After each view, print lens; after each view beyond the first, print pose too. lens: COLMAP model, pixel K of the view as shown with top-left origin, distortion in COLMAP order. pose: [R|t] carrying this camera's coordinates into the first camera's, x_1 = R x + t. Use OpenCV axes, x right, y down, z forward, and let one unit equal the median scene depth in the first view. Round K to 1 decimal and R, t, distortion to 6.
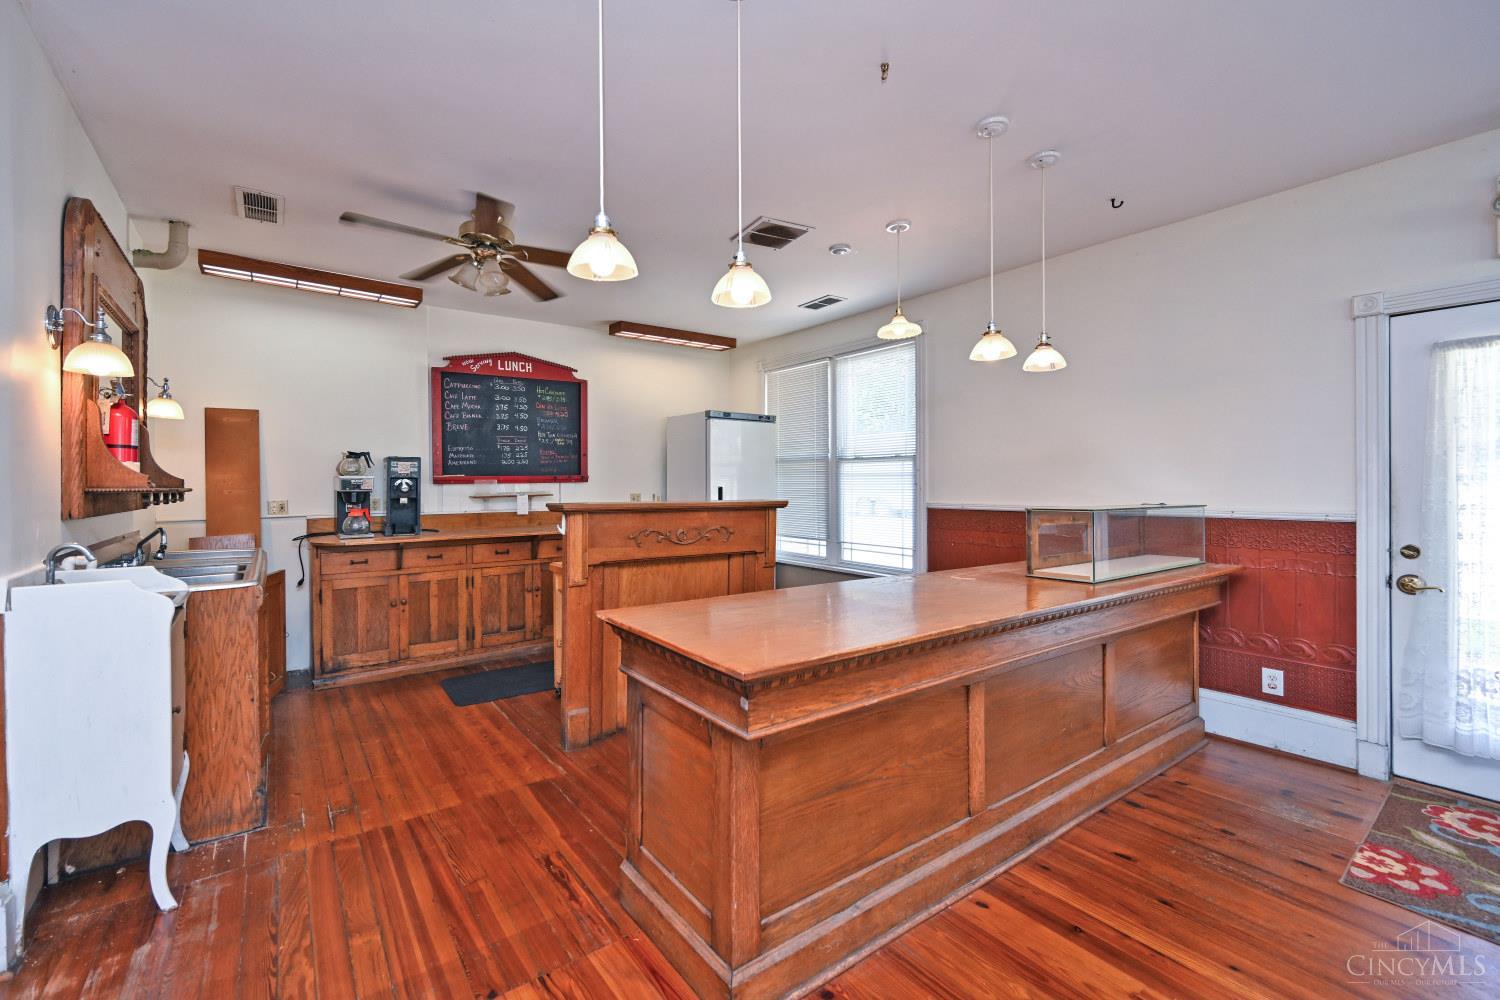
lens RADIAL K [[616.5, 0, 692.3], [0, 616.5, 482.2], [0, 0, 1]] dist [0.000864, 0.000241]
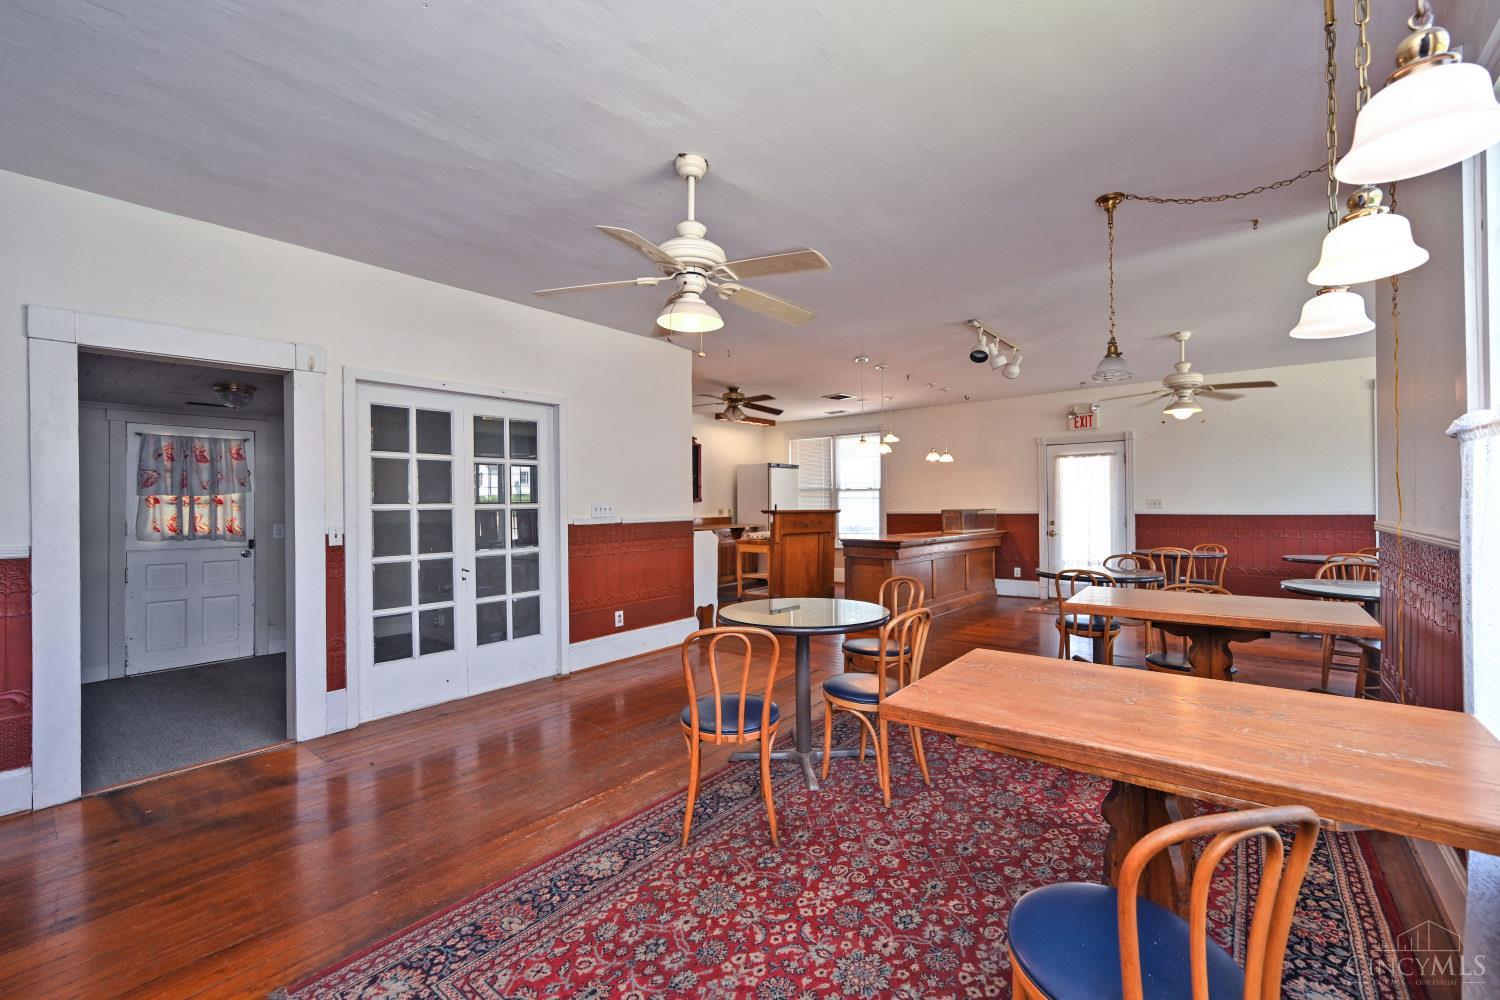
lens RADIAL K [[589.2, 0, 752.8], [0, 589.2, 498.1], [0, 0, 1]] dist [0.001643, 0.000489]
pose [[0.964350, -0.001618, 0.264625, -0.622746], [0.004865, 0.999921, -0.011614, 0.010203], [-0.264585, 0.012487, 0.964282, -0.856089]]
